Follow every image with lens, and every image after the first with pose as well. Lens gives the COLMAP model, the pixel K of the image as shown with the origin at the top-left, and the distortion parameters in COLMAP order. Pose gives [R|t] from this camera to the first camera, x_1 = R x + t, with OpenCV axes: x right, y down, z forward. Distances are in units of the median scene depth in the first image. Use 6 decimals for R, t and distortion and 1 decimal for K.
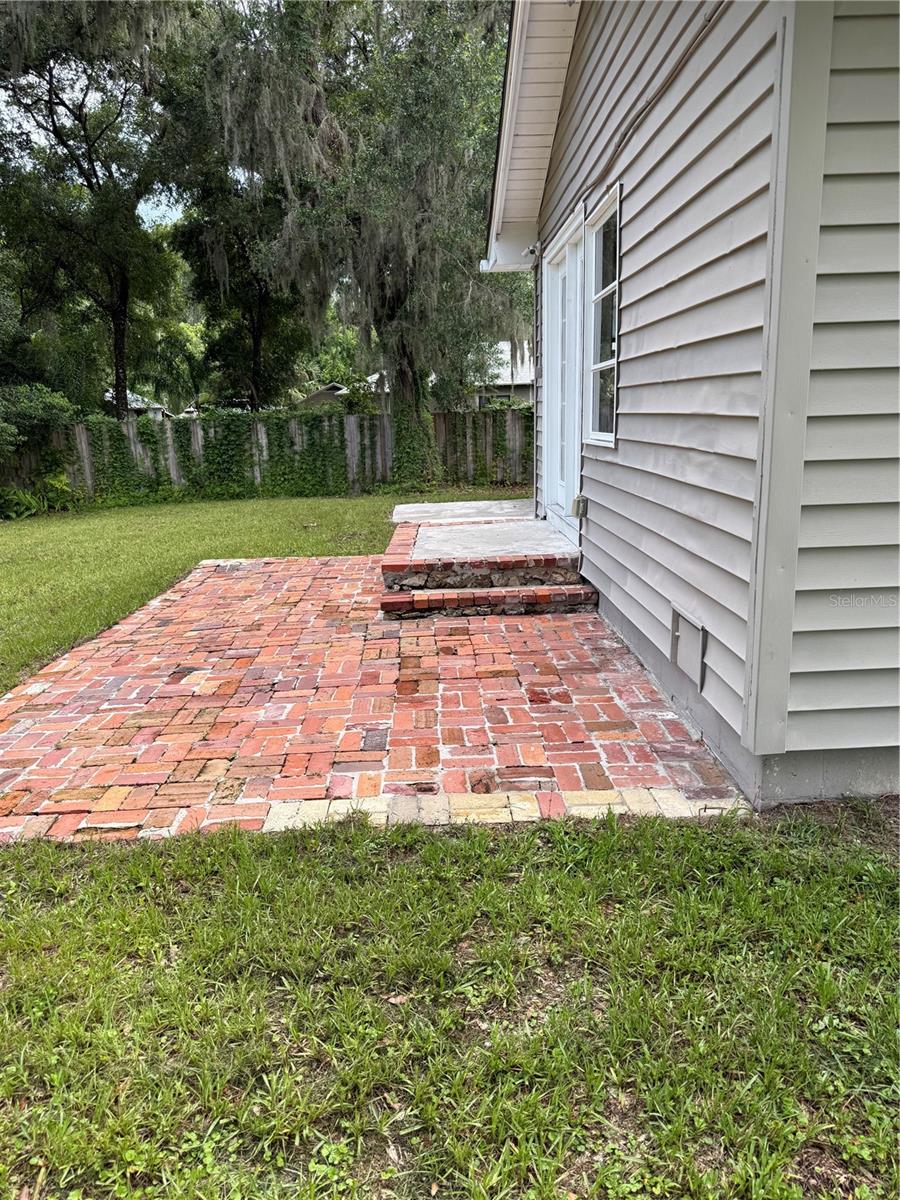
lens RADIAL K [[829.6, 0, 450.1], [0, 829.6, 611.0], [0, 0, 1]] dist [0.055644, -0.001780]
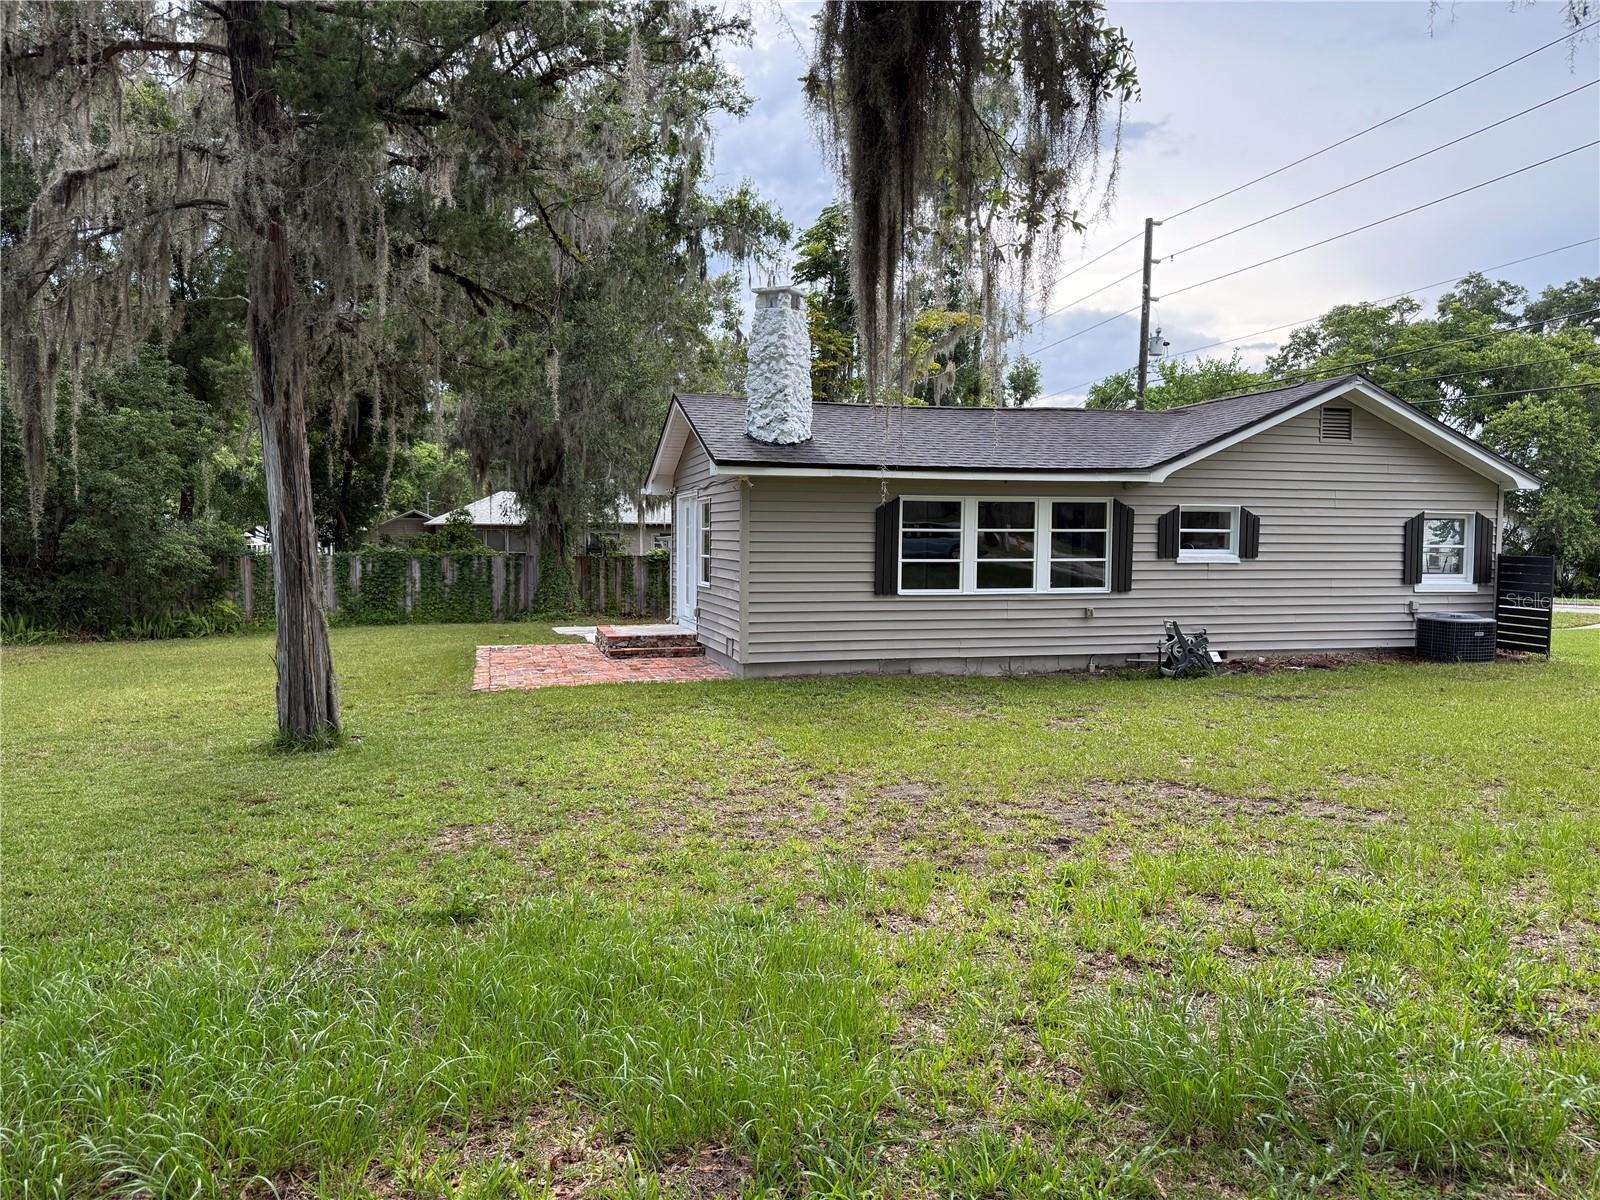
lens RADIAL K [[1106.1, 0, 806.4], [0, 1106.1, 606.6], [0, 0, 1]] dist [0.055644, -0.001780]
pose [[0.966454, 0.022922, 0.255813, -0.099498], [0.022511, 0.984616, -0.173274, 0.117727], [-0.255850, 0.173220, 0.951071, -0.593301]]
